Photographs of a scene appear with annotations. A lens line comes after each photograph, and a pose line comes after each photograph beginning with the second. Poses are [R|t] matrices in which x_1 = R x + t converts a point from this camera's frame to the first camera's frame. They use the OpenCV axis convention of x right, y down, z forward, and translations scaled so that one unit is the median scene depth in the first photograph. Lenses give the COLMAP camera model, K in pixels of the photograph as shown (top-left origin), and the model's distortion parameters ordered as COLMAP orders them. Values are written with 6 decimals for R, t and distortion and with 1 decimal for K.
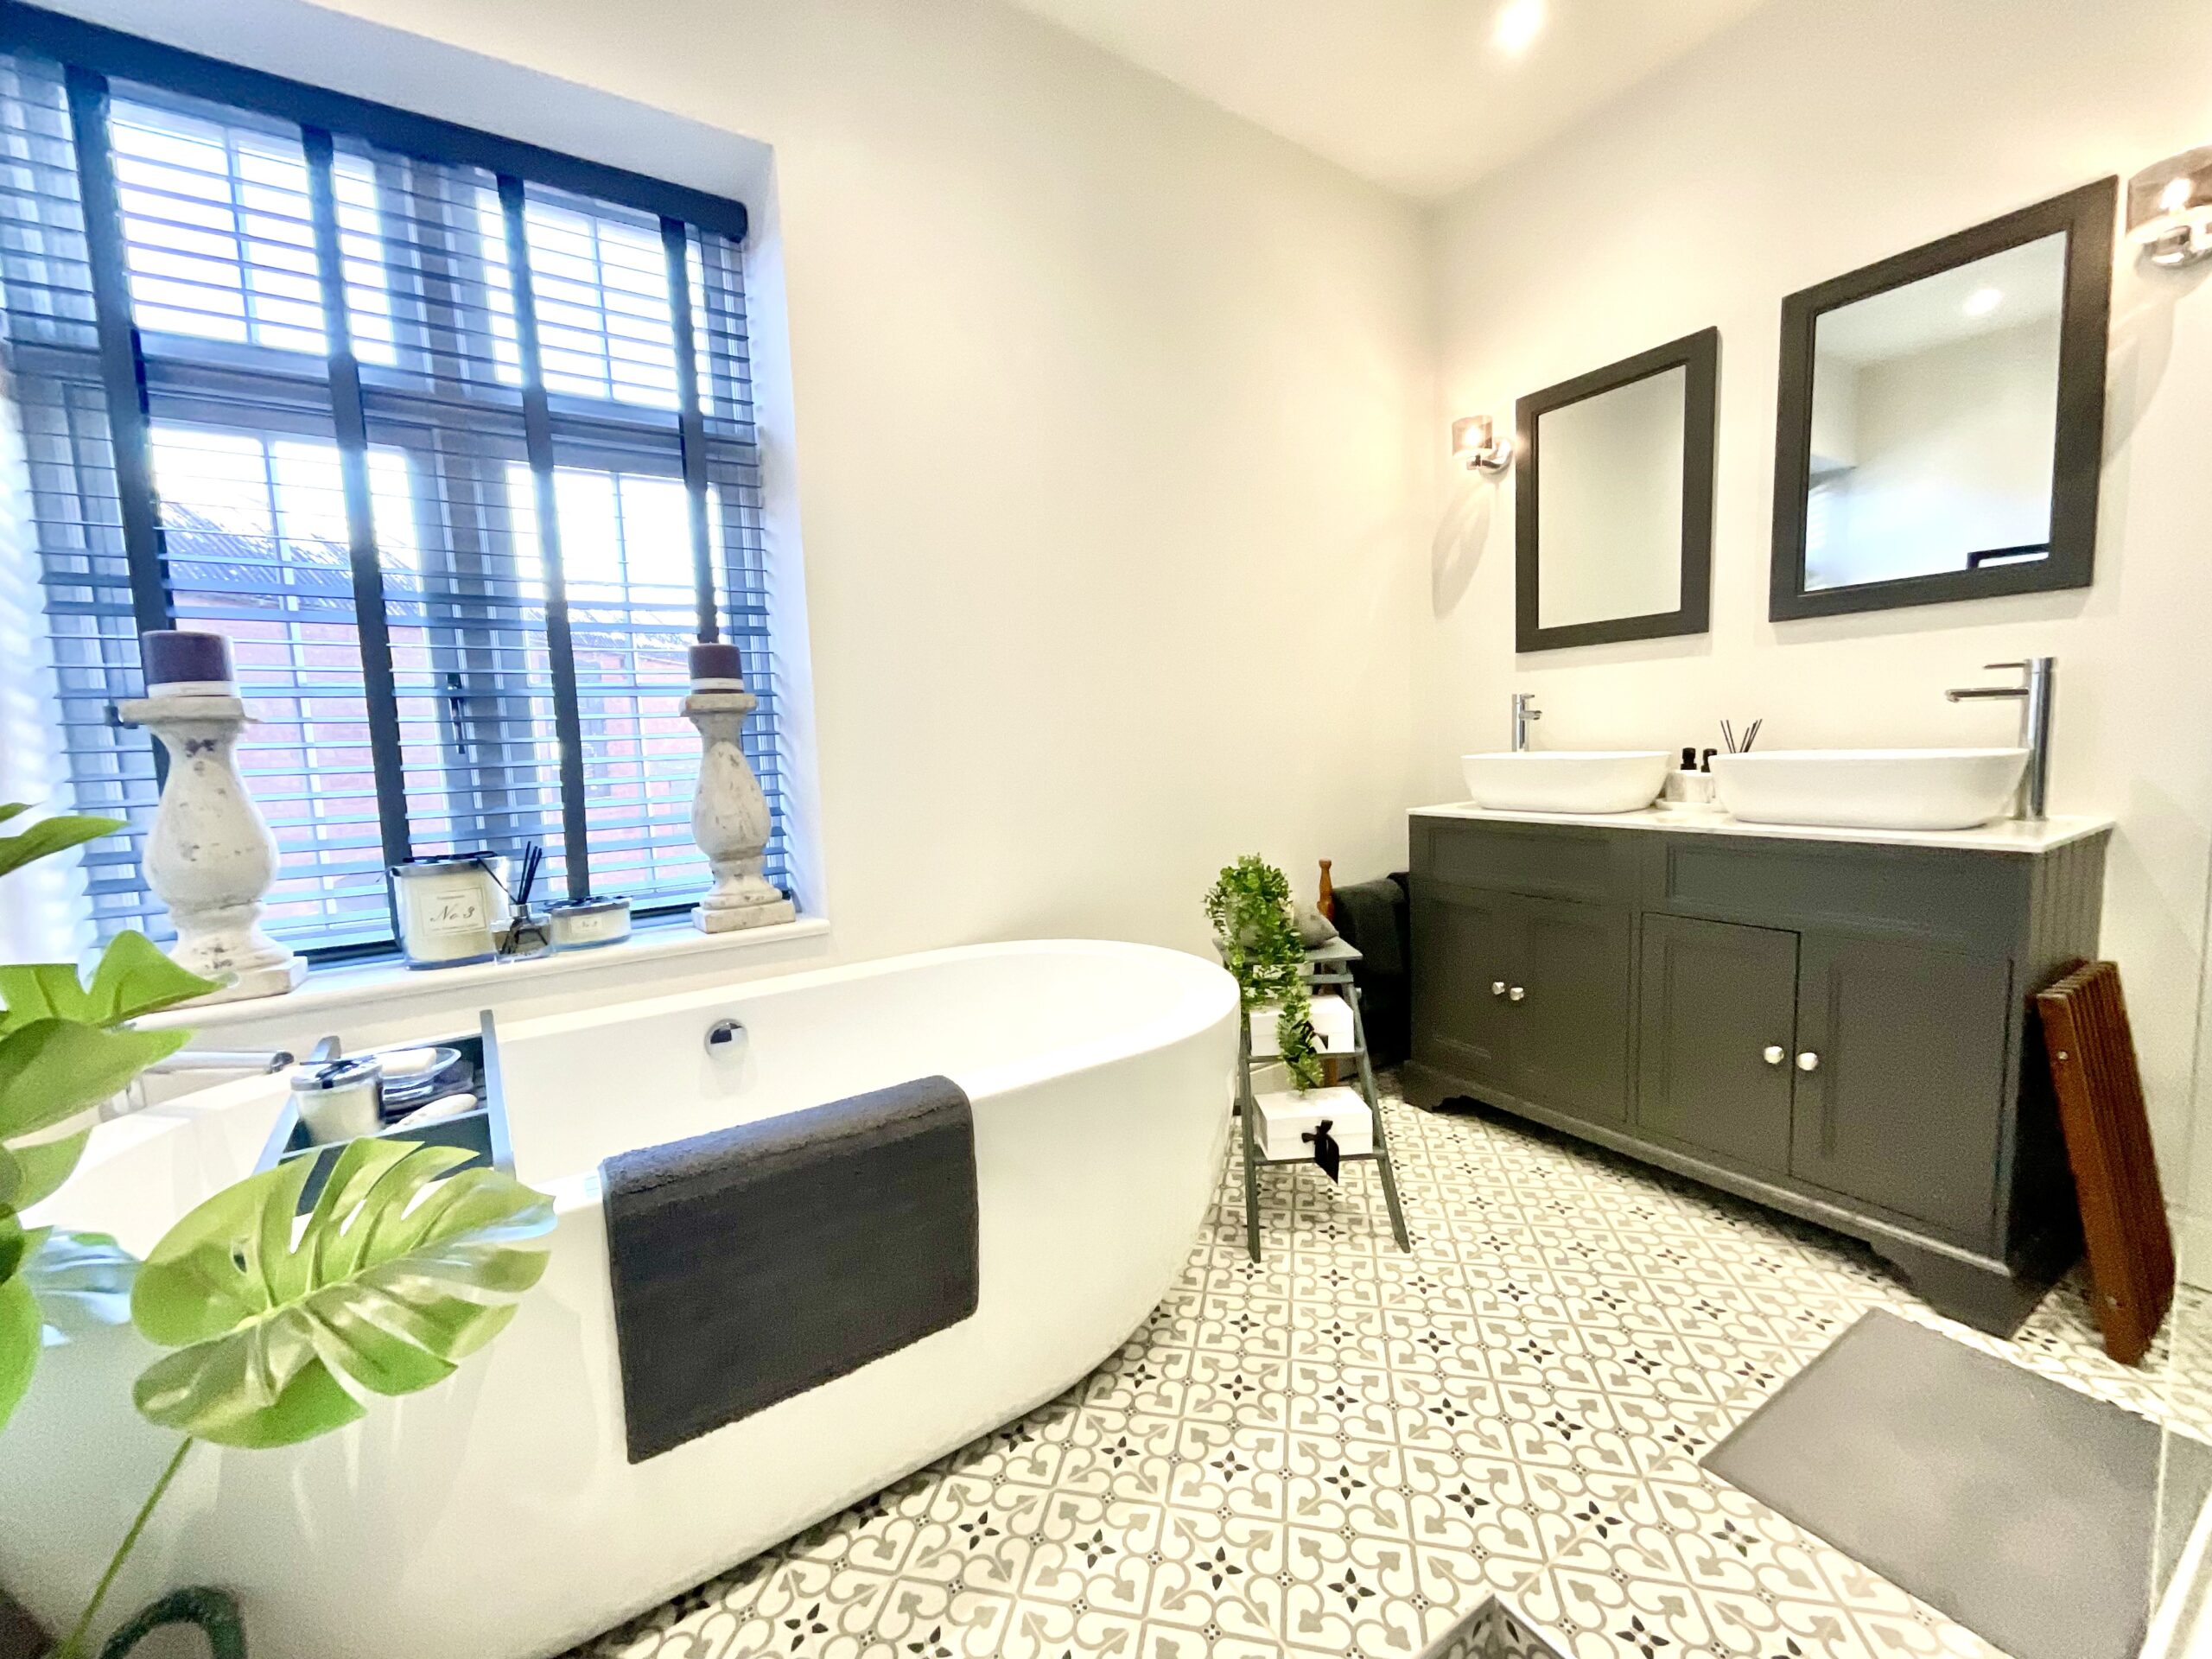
lens RADIAL K [[901.5, 0, 1112.5], [0, 901.5, 831.5], [0, 0, 1]] dist [-0.001422, -0.000524]
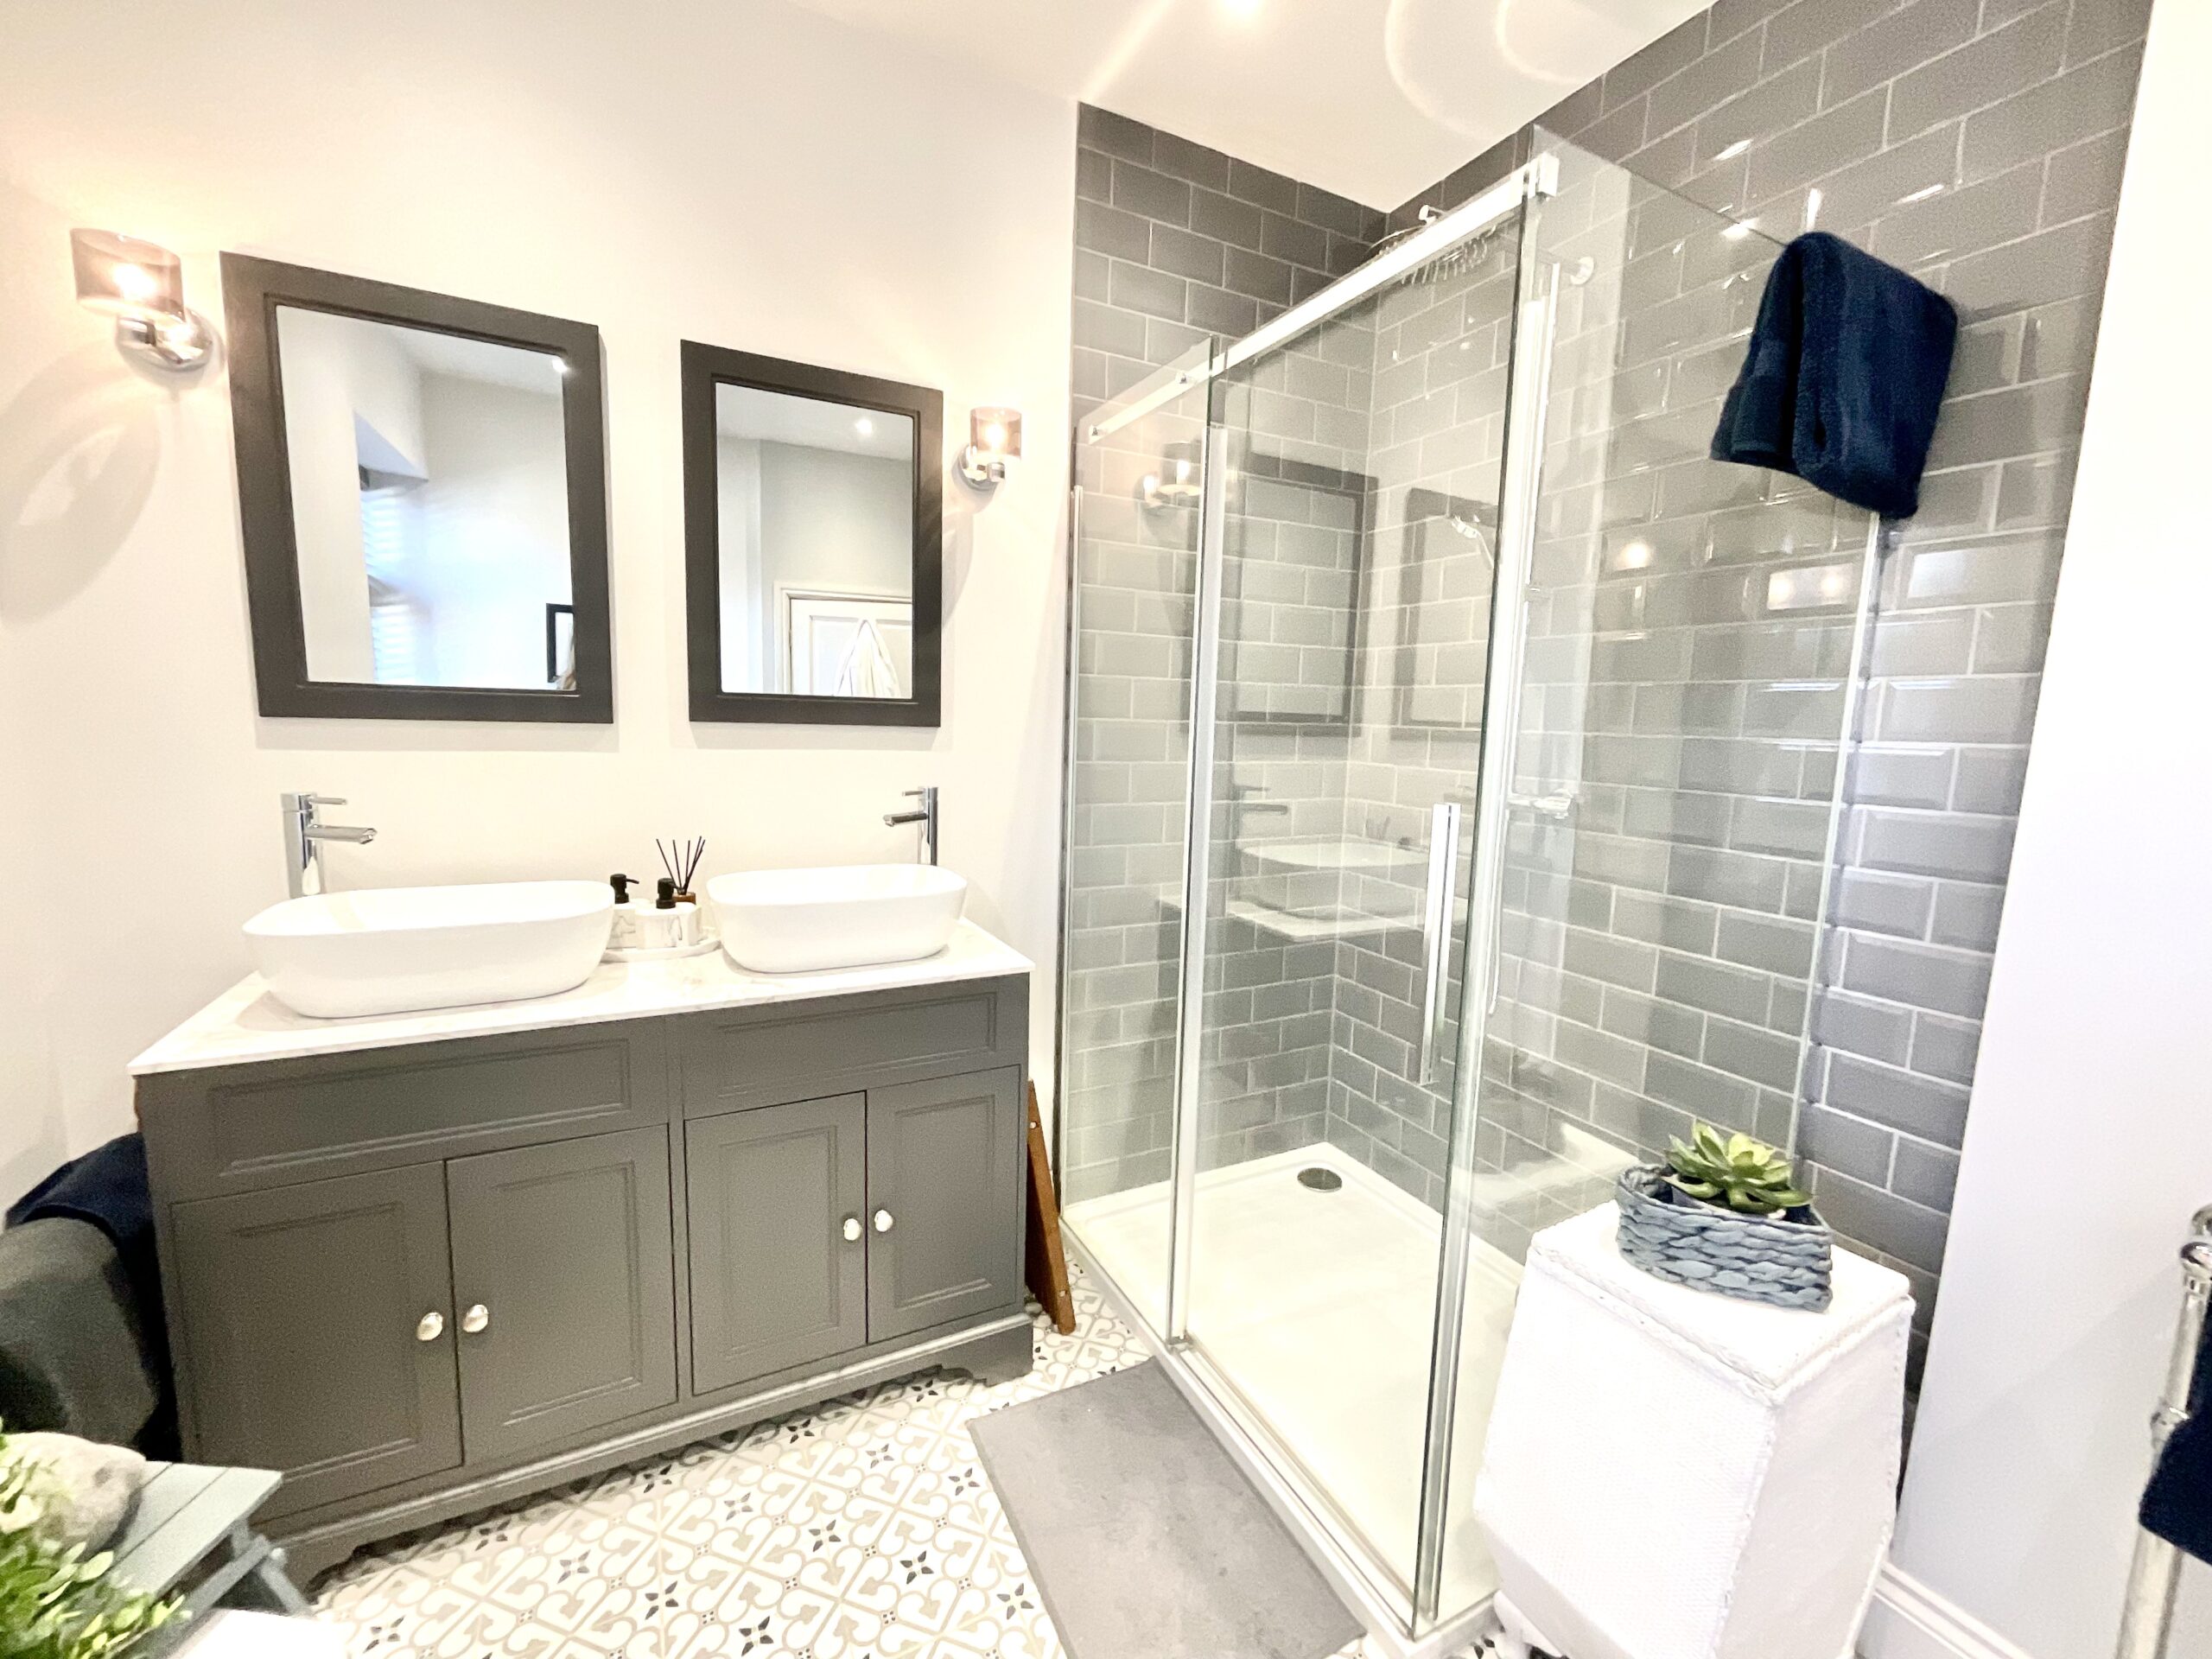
lens RADIAL K [[901.5, 0, 1108.5], [0, 901.5, 823.6], [0, 0, 1]] dist [-0.001422, -0.000524]
pose [[0.076118, -0.081589, 0.993755, -0.089092], [0.066023, 0.994872, 0.076624, -0.170232], [-0.994911, 0.059778, 0.081114, 0.526902]]
